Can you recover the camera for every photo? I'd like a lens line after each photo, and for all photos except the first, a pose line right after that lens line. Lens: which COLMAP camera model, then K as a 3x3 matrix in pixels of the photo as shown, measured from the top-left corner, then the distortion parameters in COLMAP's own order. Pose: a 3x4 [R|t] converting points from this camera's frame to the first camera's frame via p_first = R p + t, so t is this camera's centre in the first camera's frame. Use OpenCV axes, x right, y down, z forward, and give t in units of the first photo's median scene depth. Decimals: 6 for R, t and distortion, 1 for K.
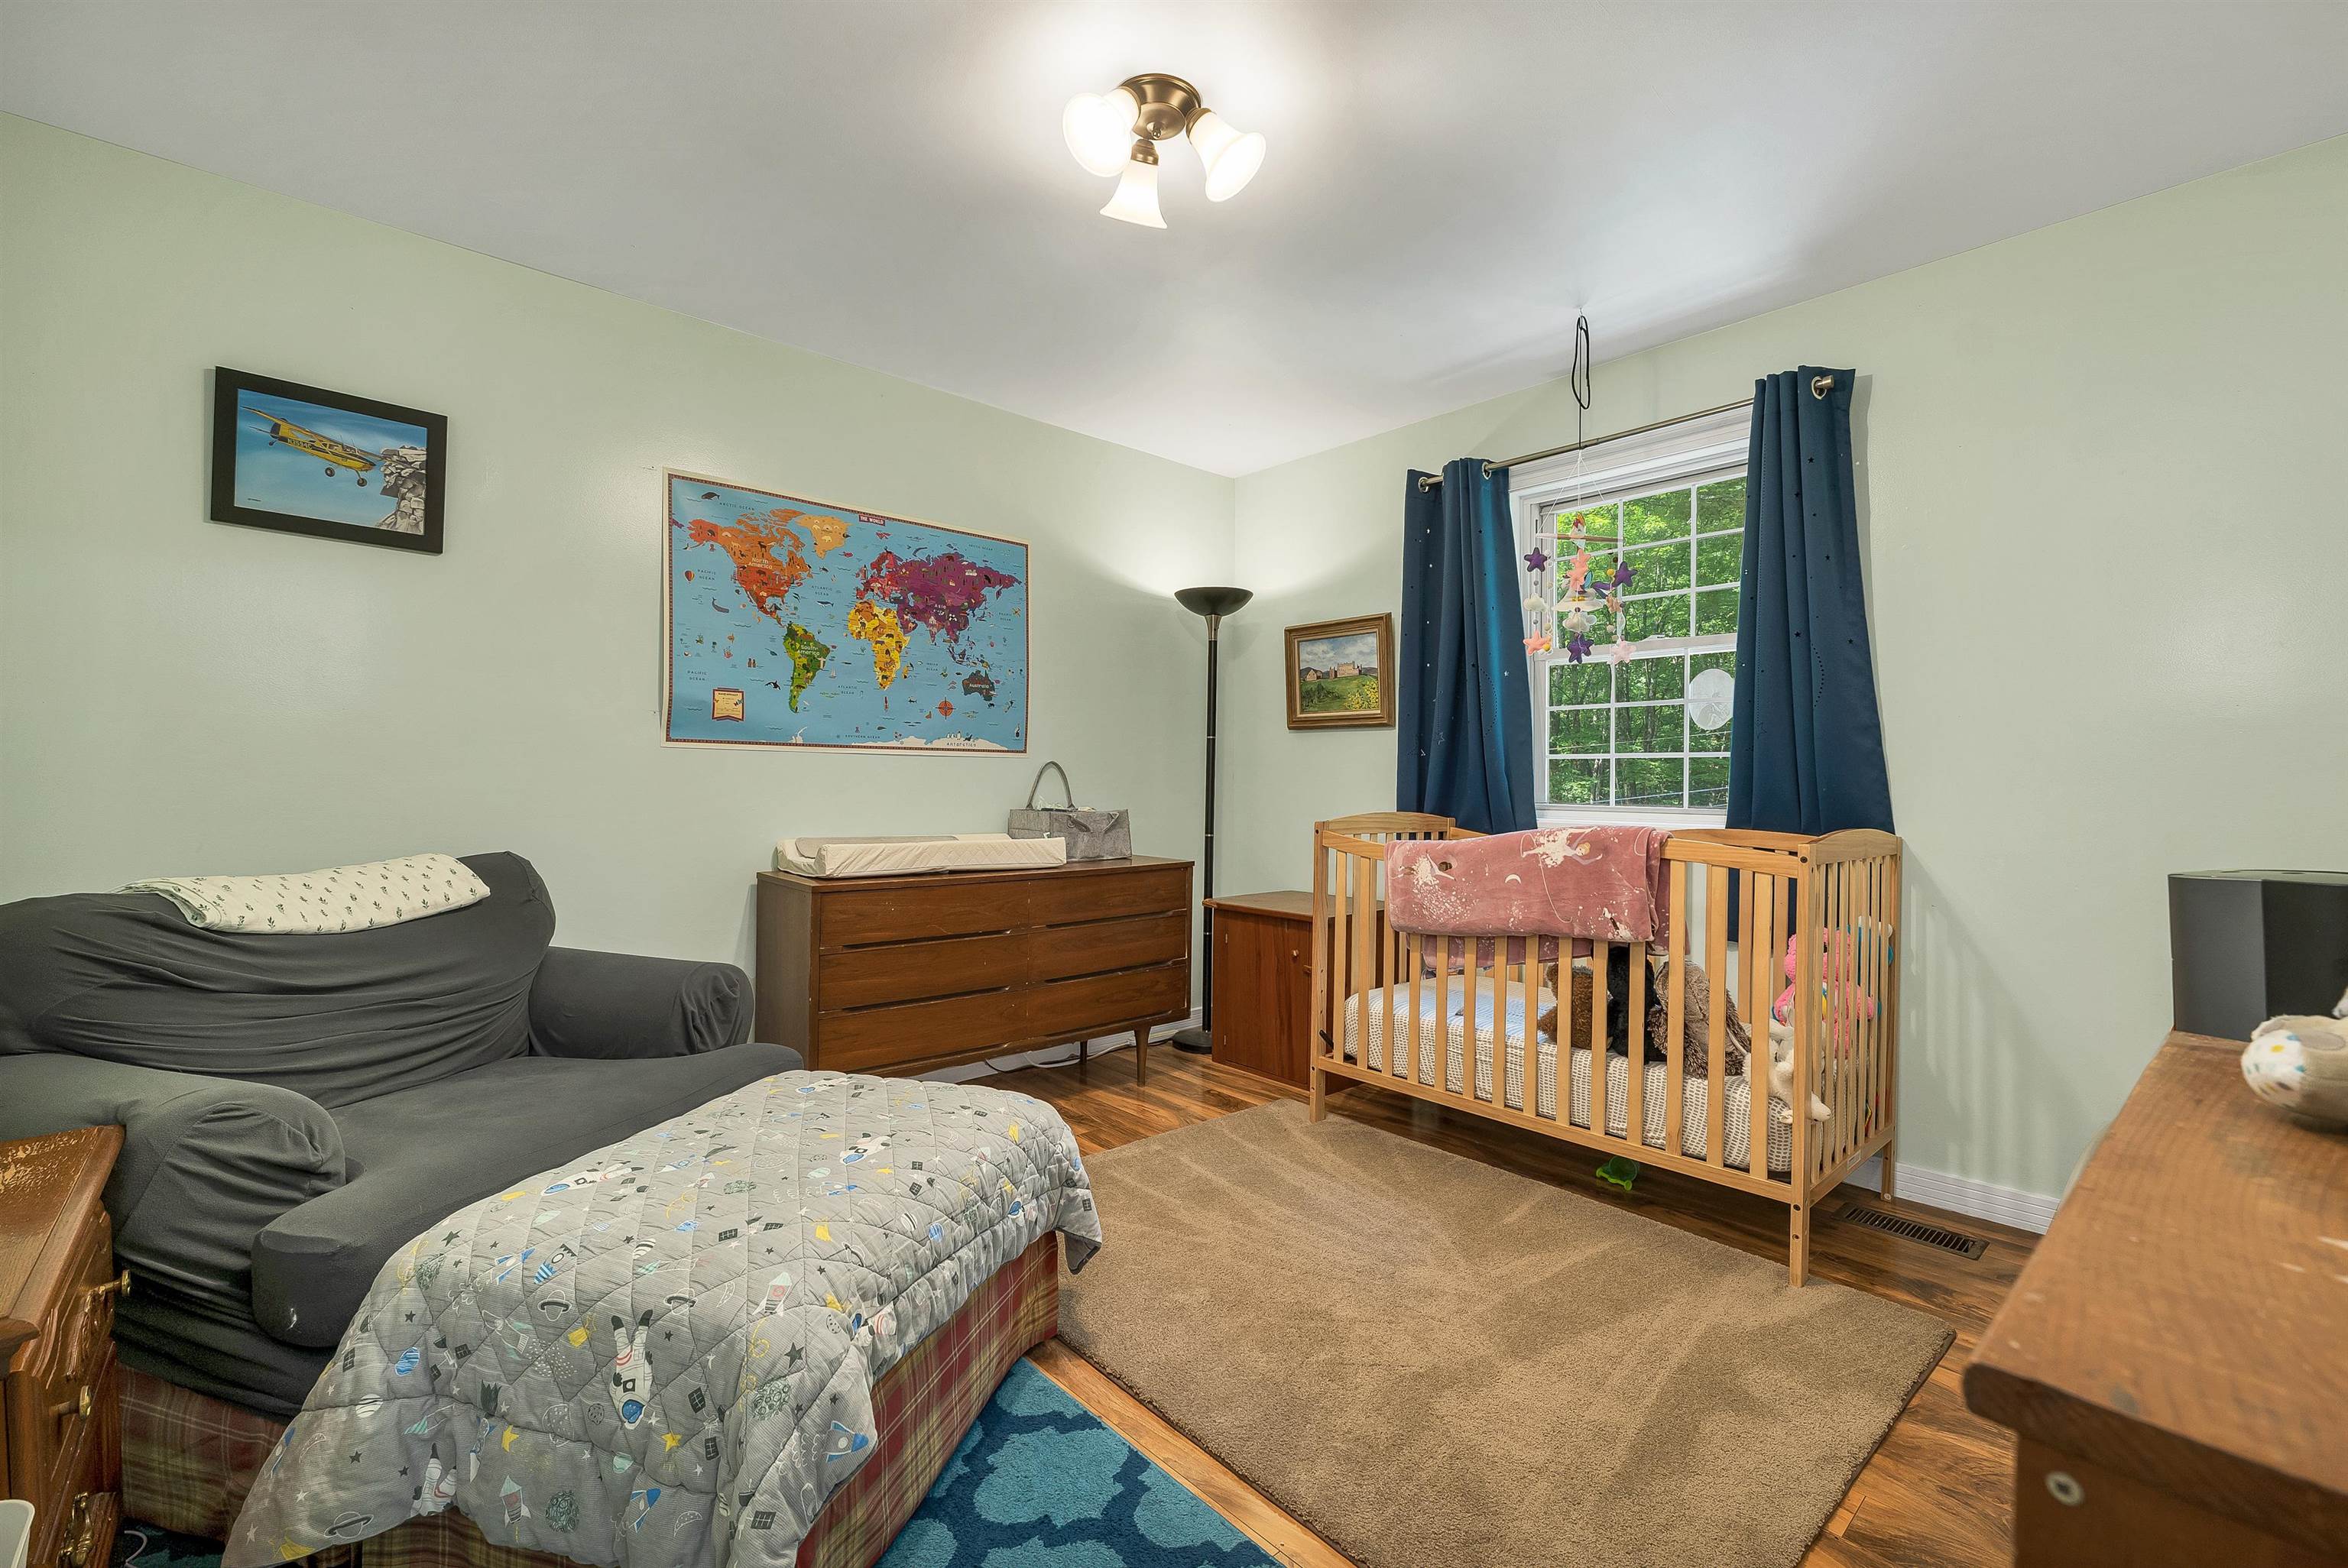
lens RADIAL K [[996.6, 0, 1171.6], [0, 996.6, 785.2], [0, 0, 1]] dist [0.002083, -0.000286]
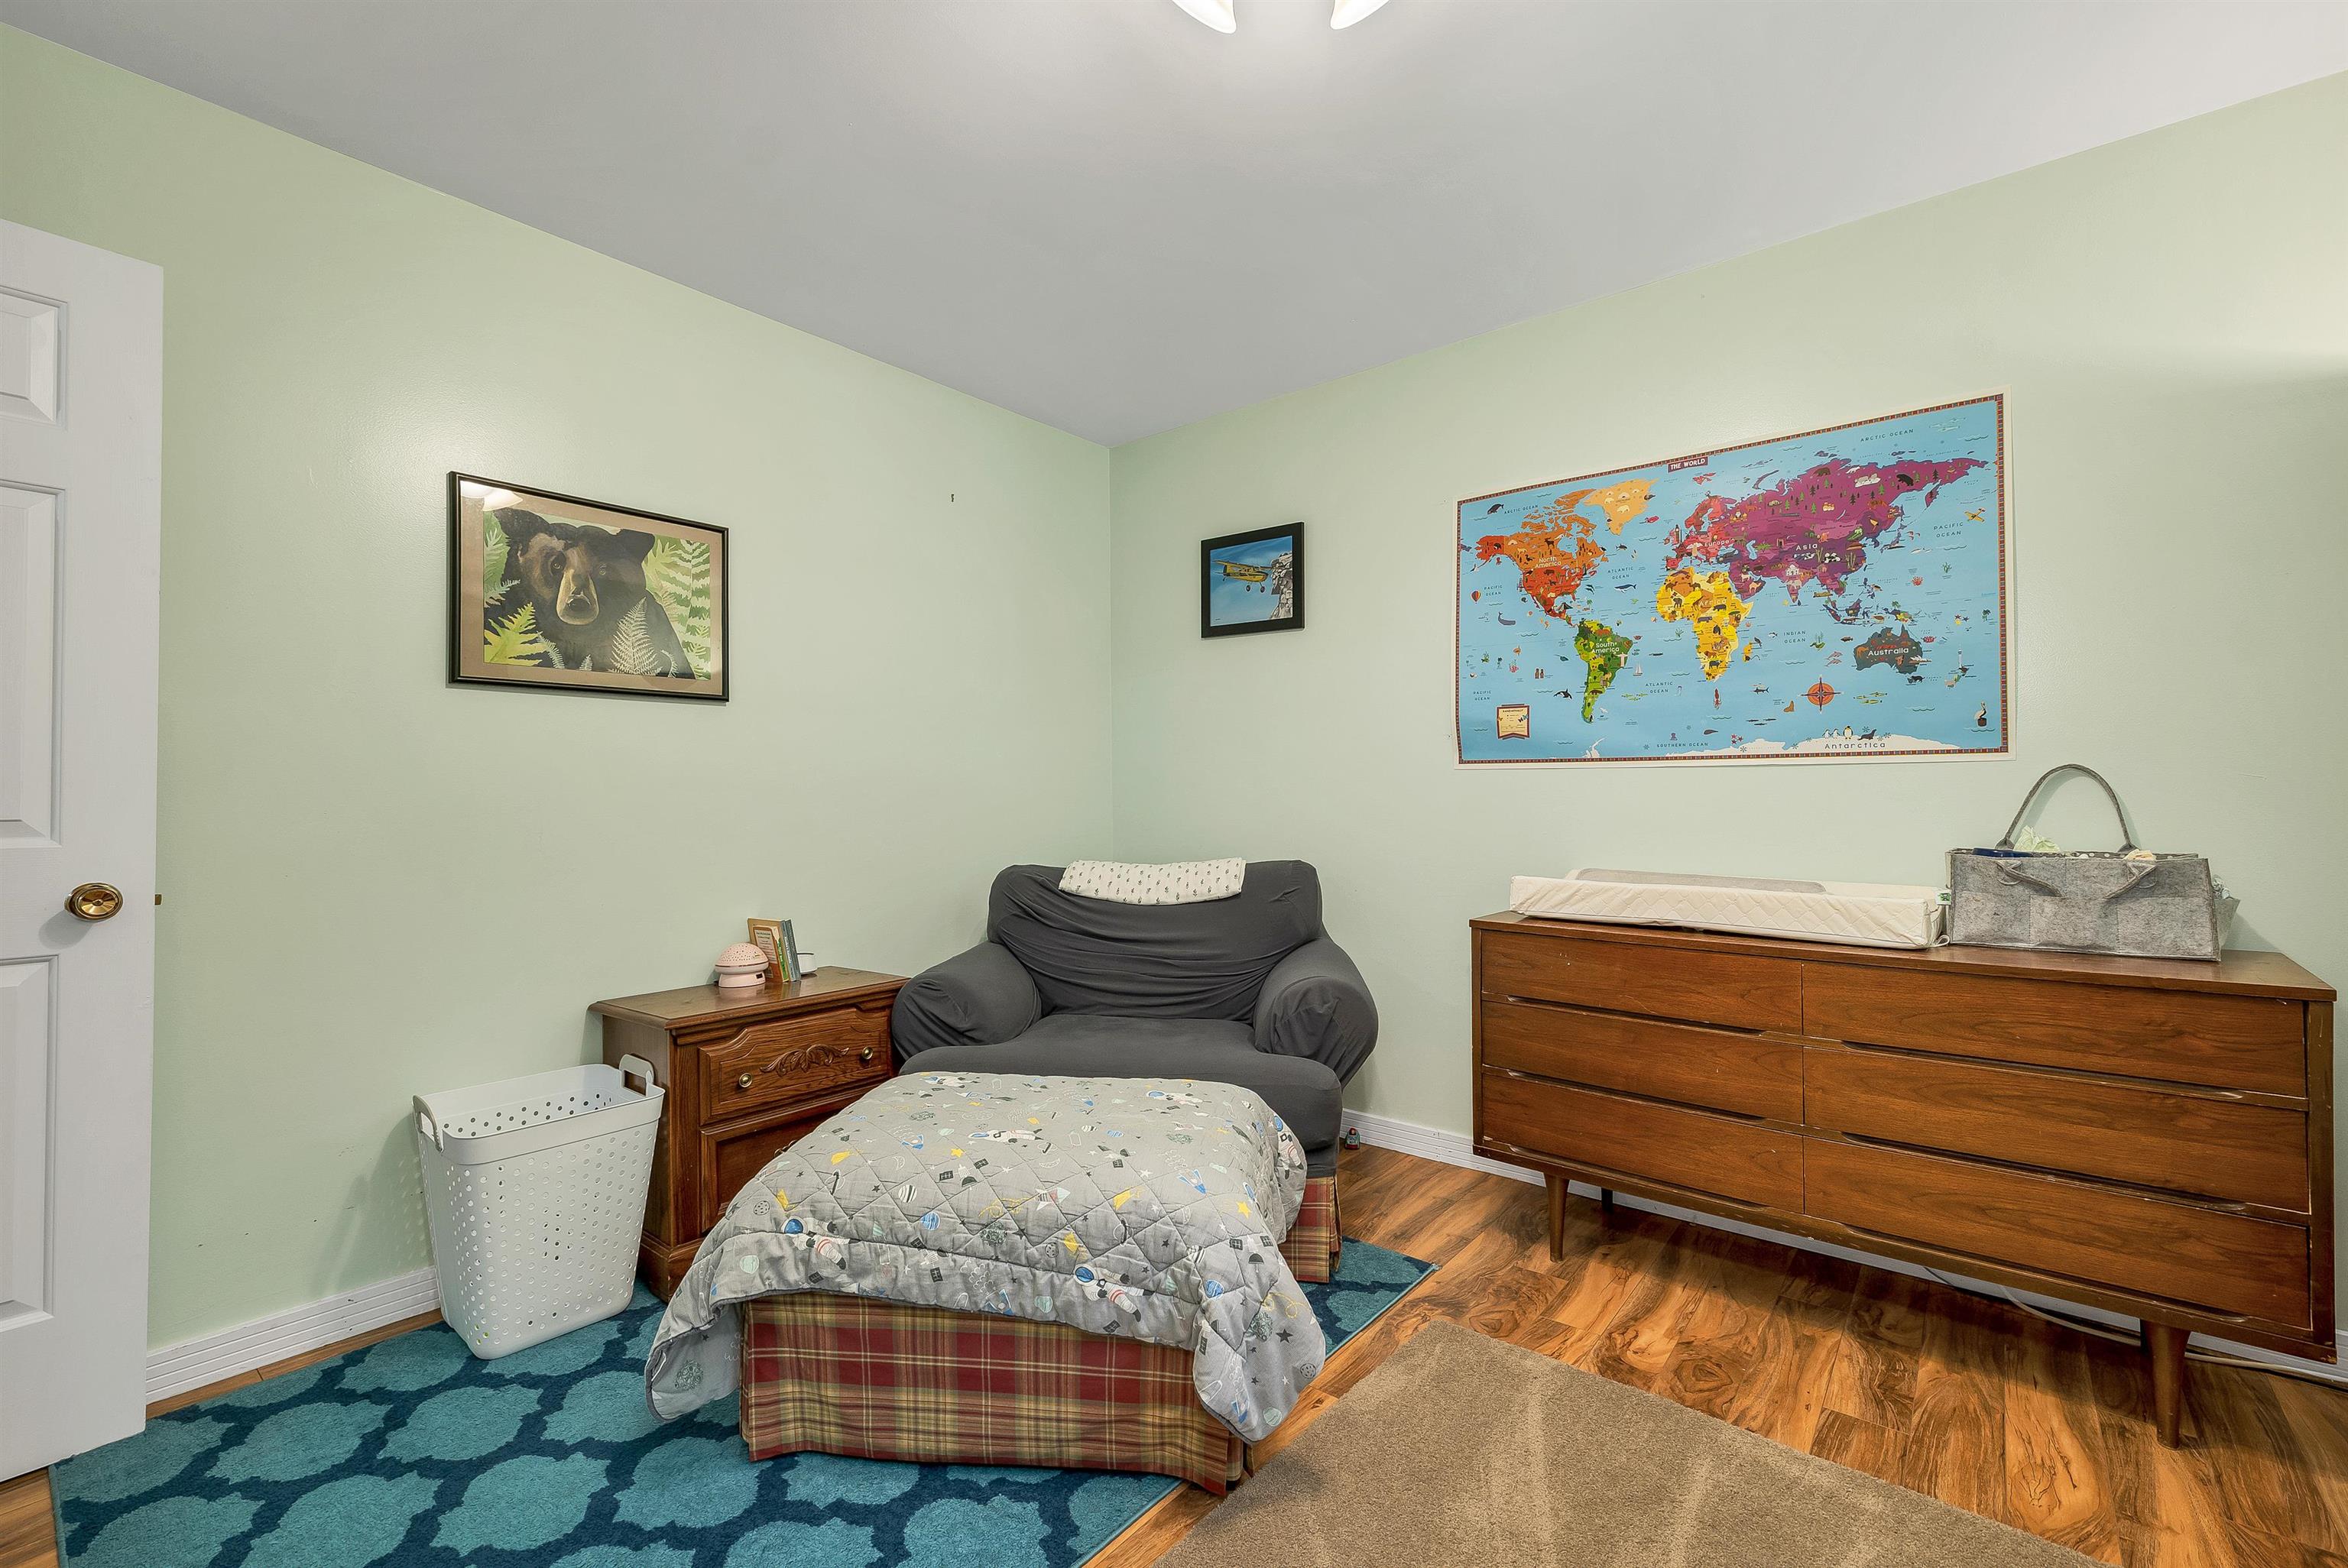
lens RADIAL K [[996.6, 0, 1169.4], [0, 996.6, 782.4], [0, 0, 1]] dist [0.002083, -0.000286]
pose [[0.150711, -0.023471, -0.988299, 0.409211], [-0.001150, 0.999713, -0.023918, -0.000505], [0.988577, 0.004741, 0.150641, 0.504225]]
